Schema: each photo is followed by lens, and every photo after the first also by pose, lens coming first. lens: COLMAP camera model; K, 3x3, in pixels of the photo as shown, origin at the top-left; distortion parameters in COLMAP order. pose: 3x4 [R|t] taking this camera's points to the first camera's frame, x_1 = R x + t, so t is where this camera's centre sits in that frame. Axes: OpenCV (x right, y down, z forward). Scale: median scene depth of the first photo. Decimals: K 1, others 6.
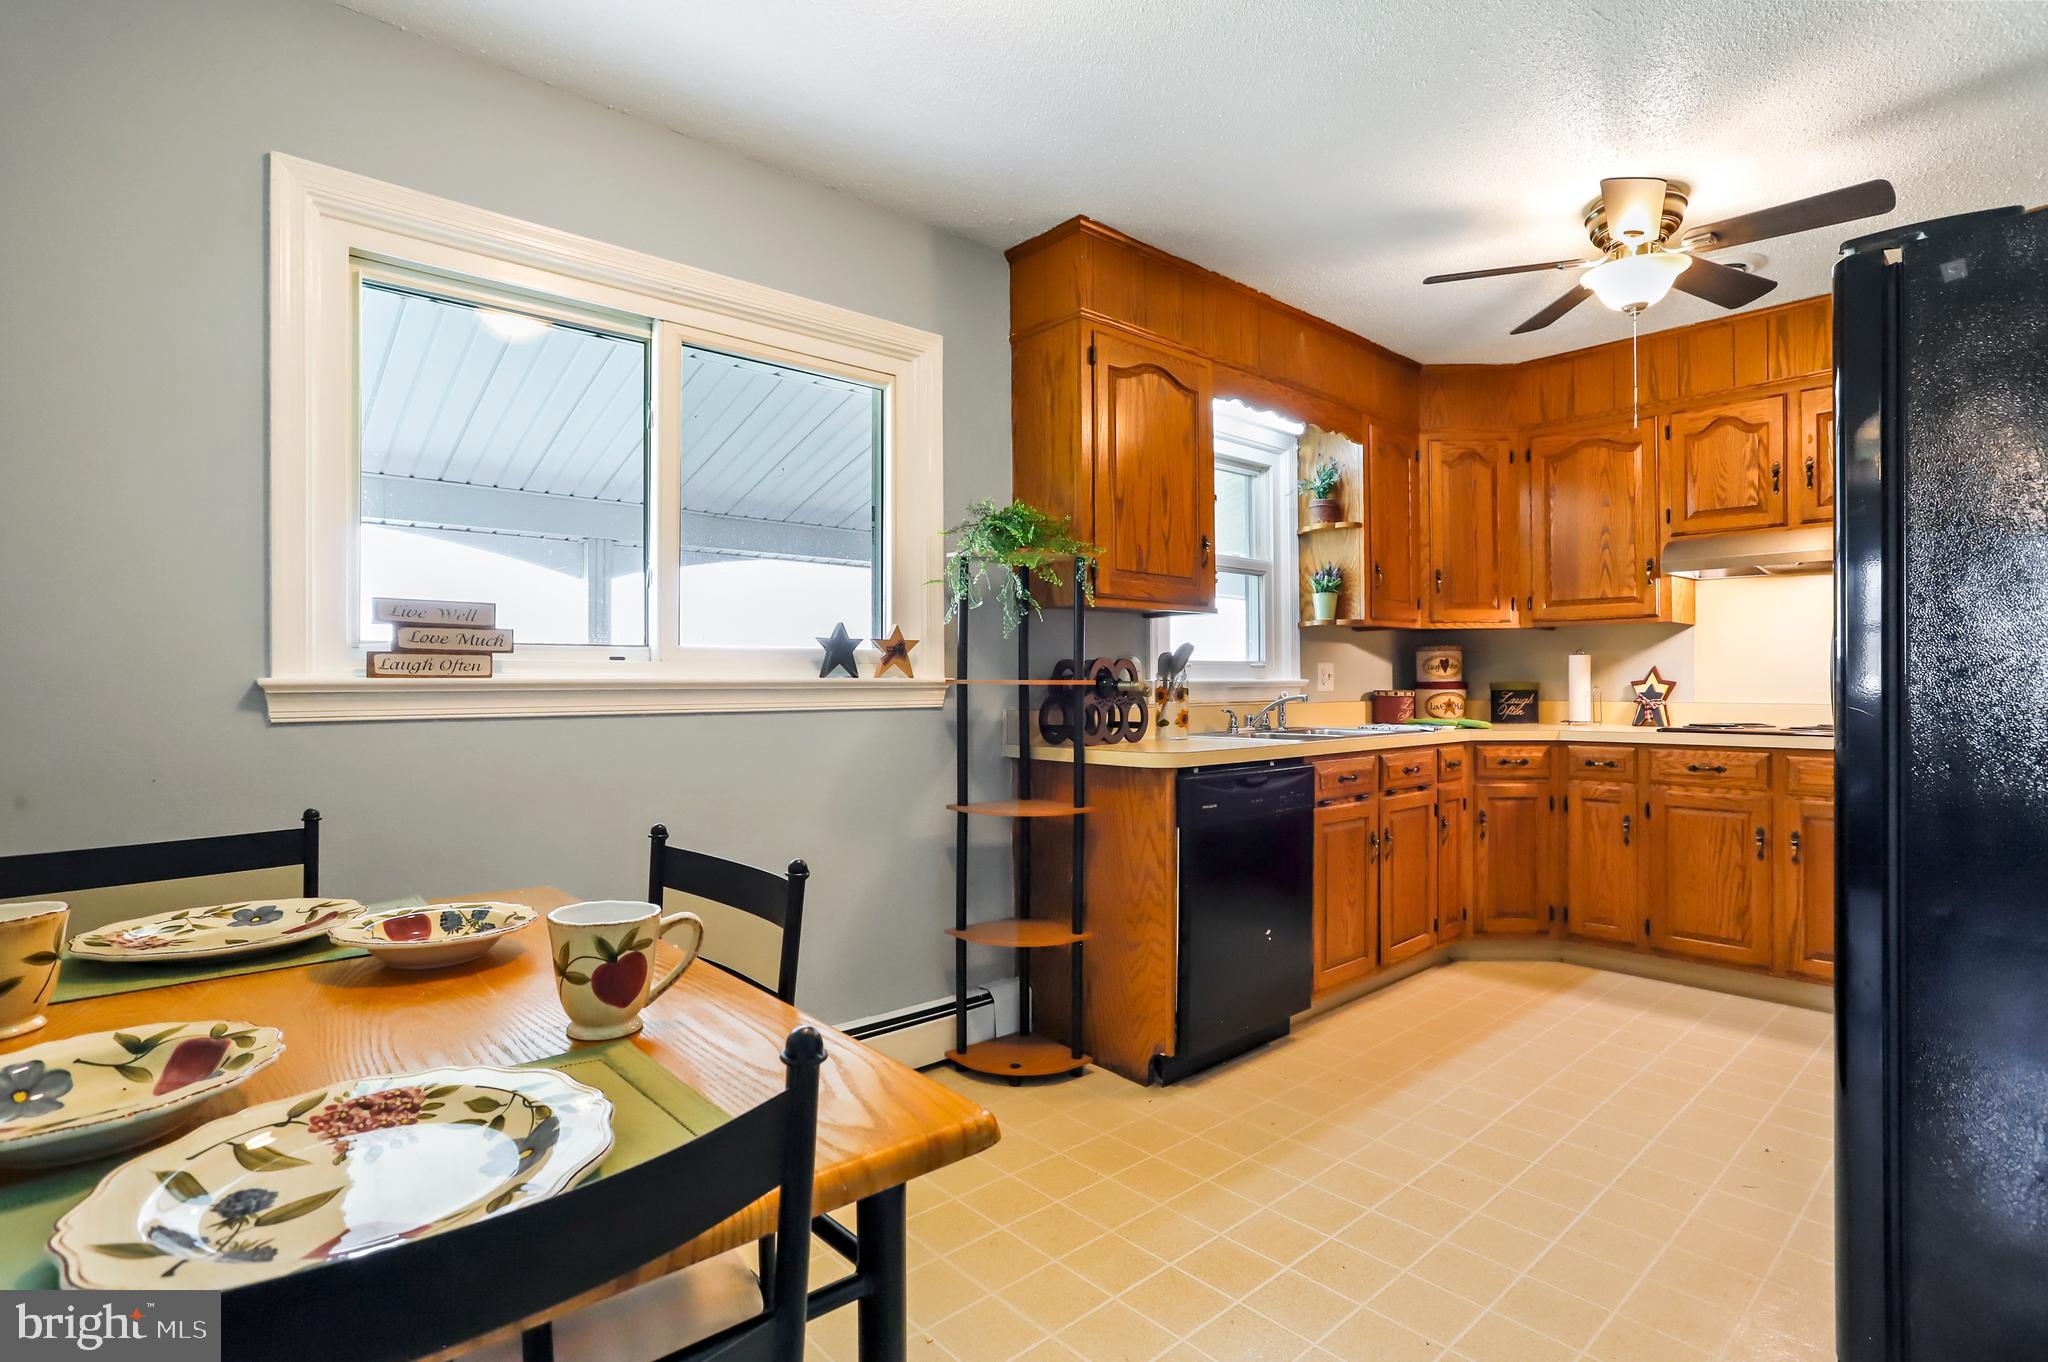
lens RADIAL K [[1000.7, 0, 1032.2], [0, 1000.7, 676.8], [0, 0, 1]] dist [-0.031726, 0.012329]
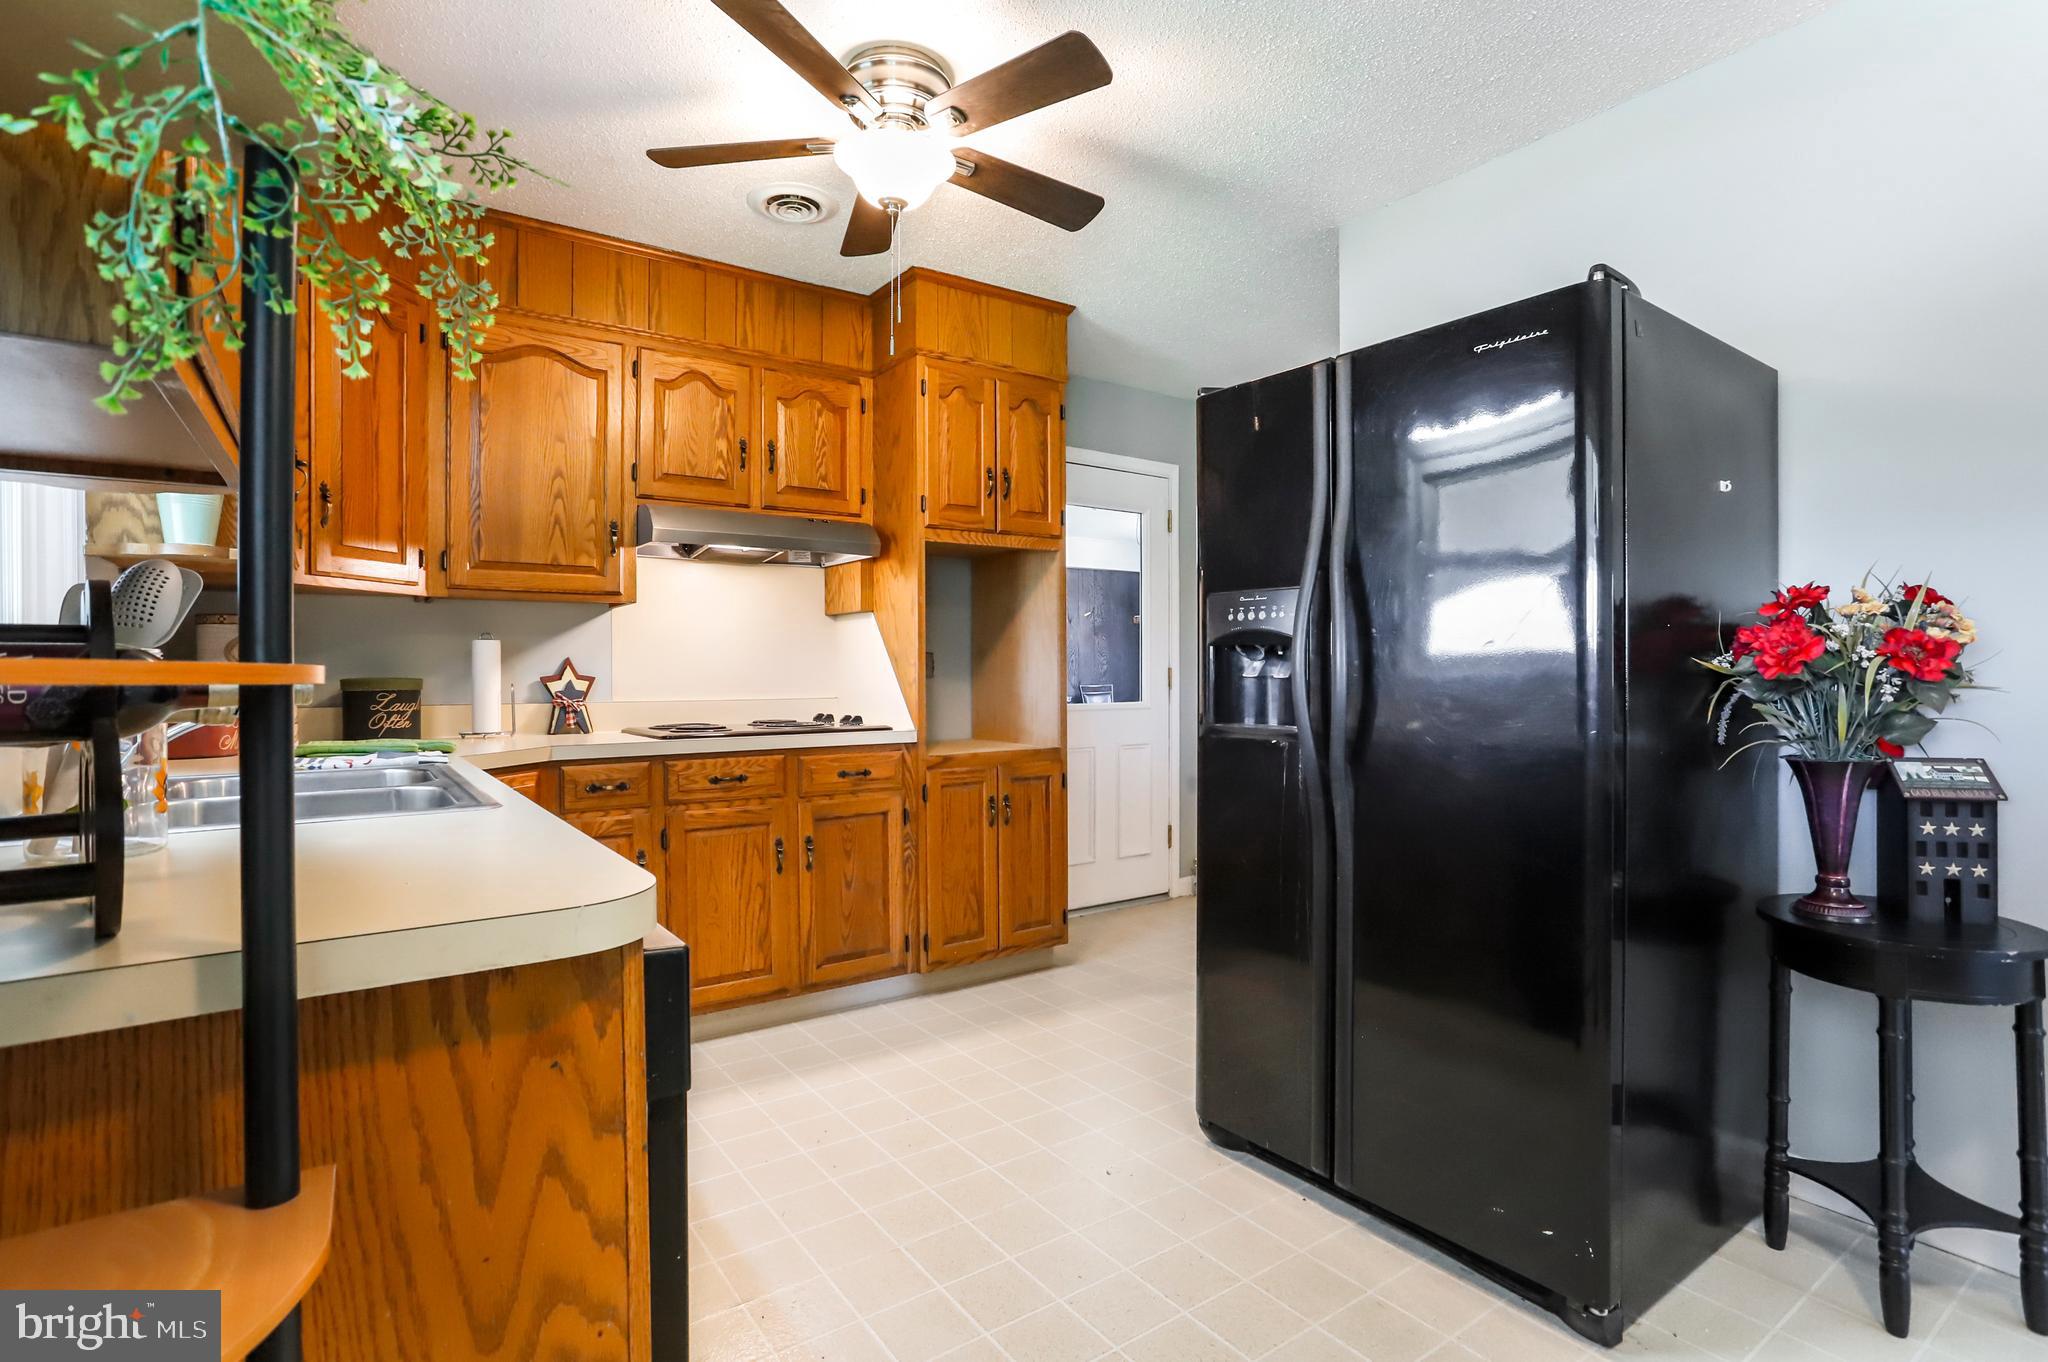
lens RADIAL K [[1000.7, 0, 1032.2], [0, 1000.7, 675.9], [0, 0, 1]] dist [-0.031726, 0.012329]
pose [[0.132276, 0.001044, 0.991212, -0.125231], [-0.002122, 0.999997, -0.000770, 0.004310], [-0.991211, -0.002002, 0.132278, 0.601657]]
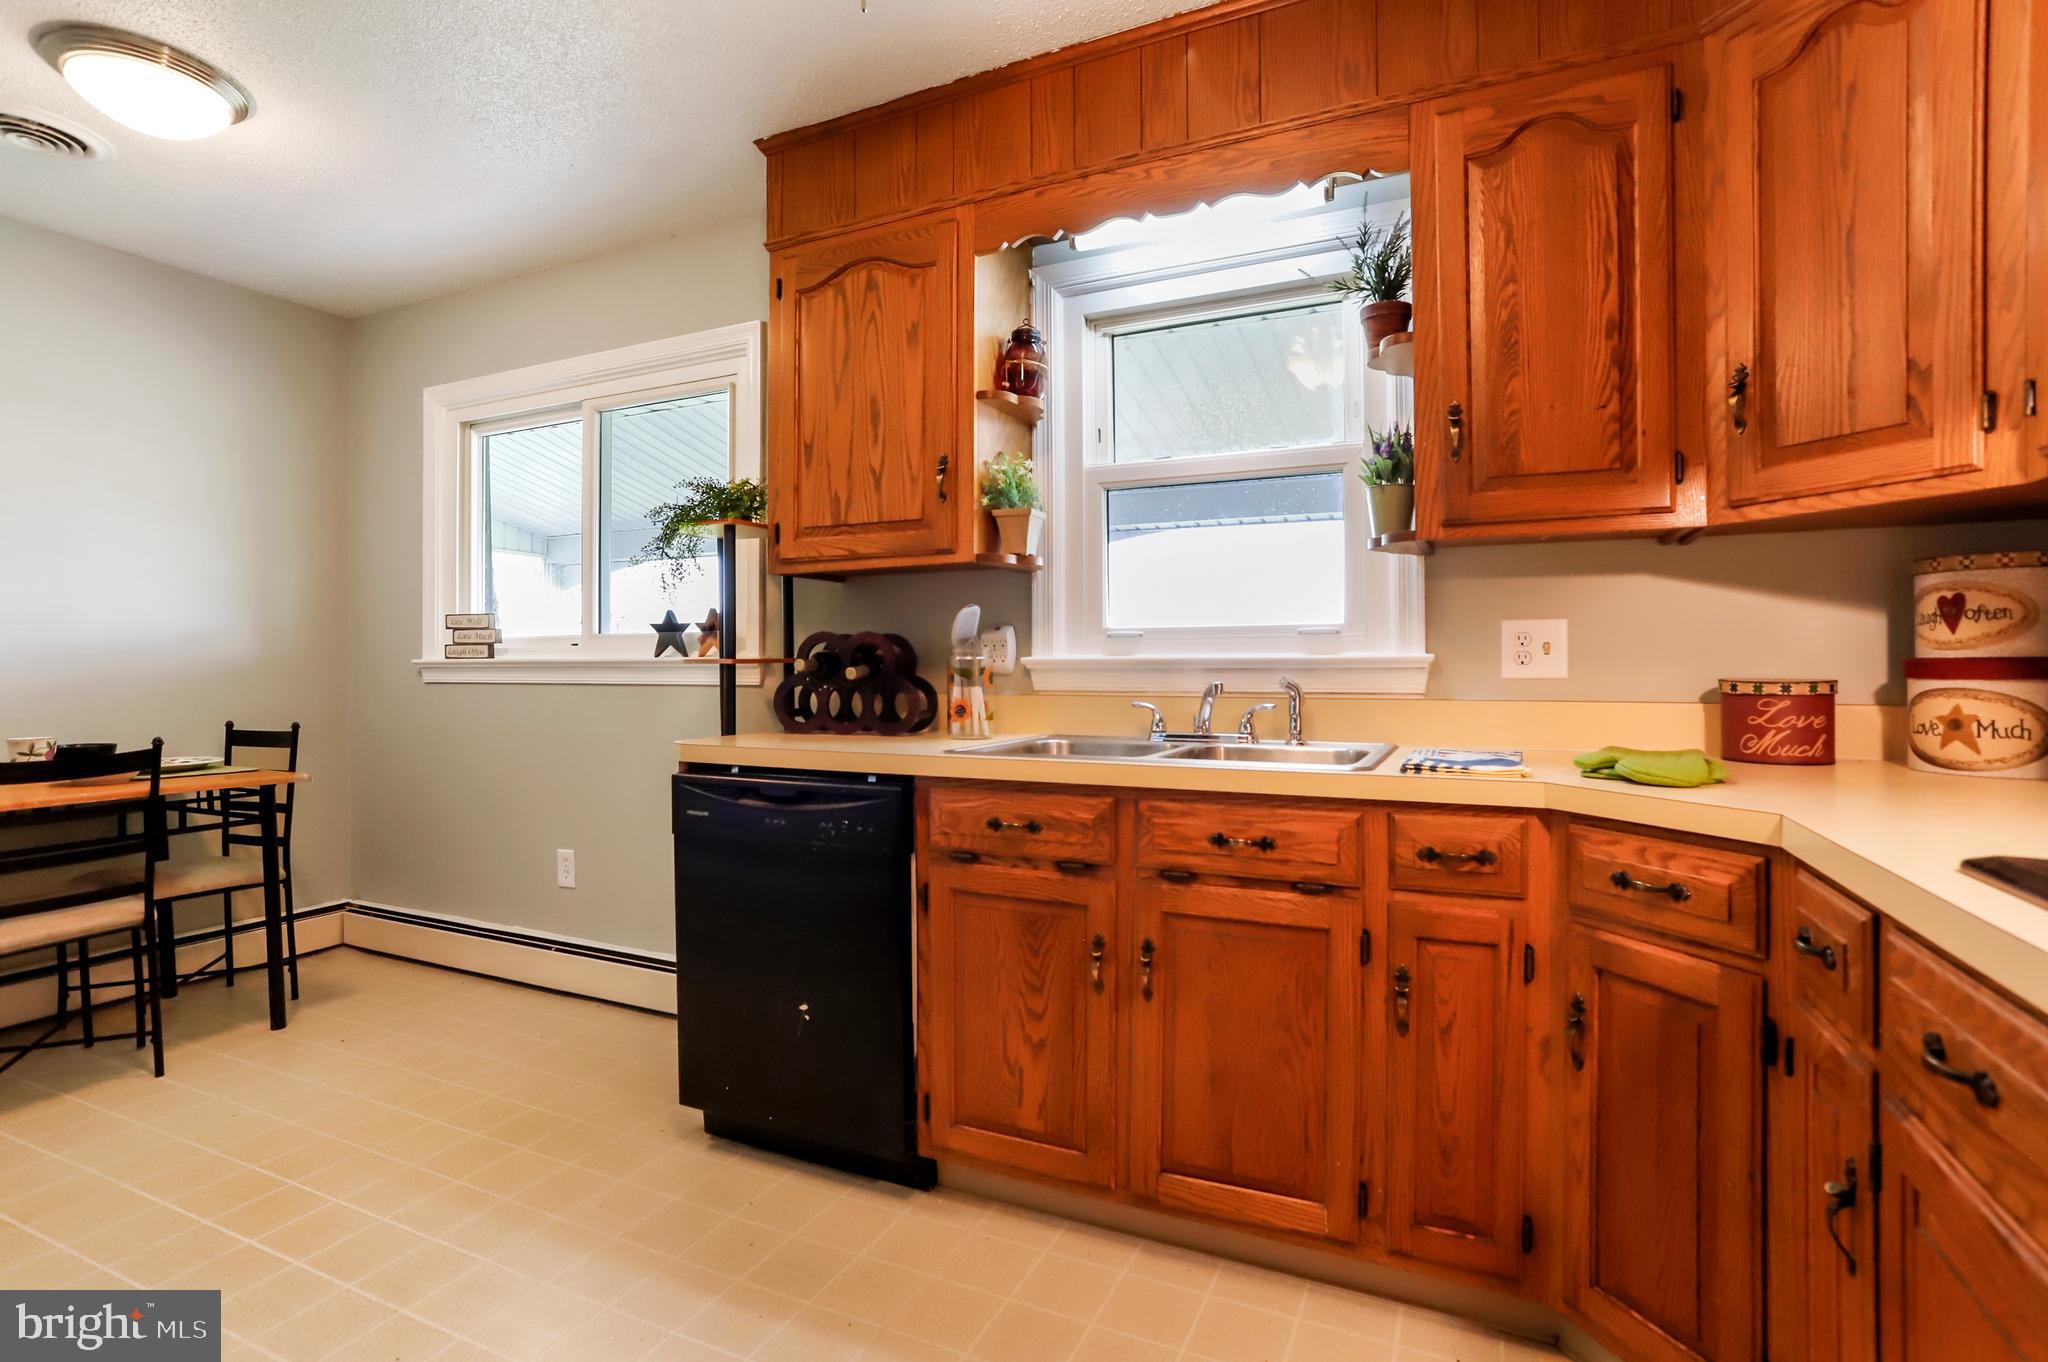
lens RADIAL K [[1000.7, 0, 1035.5], [0, 1000.7, 662.1], [0, 0, 1]] dist [-0.031726, 0.012329]
pose [[0.380550, 0.002211, -0.924758, 0.758655], [0.007802, 0.999954, 0.005601, 0.002436], [0.924728, -0.009346, 0.380515, 0.693405]]
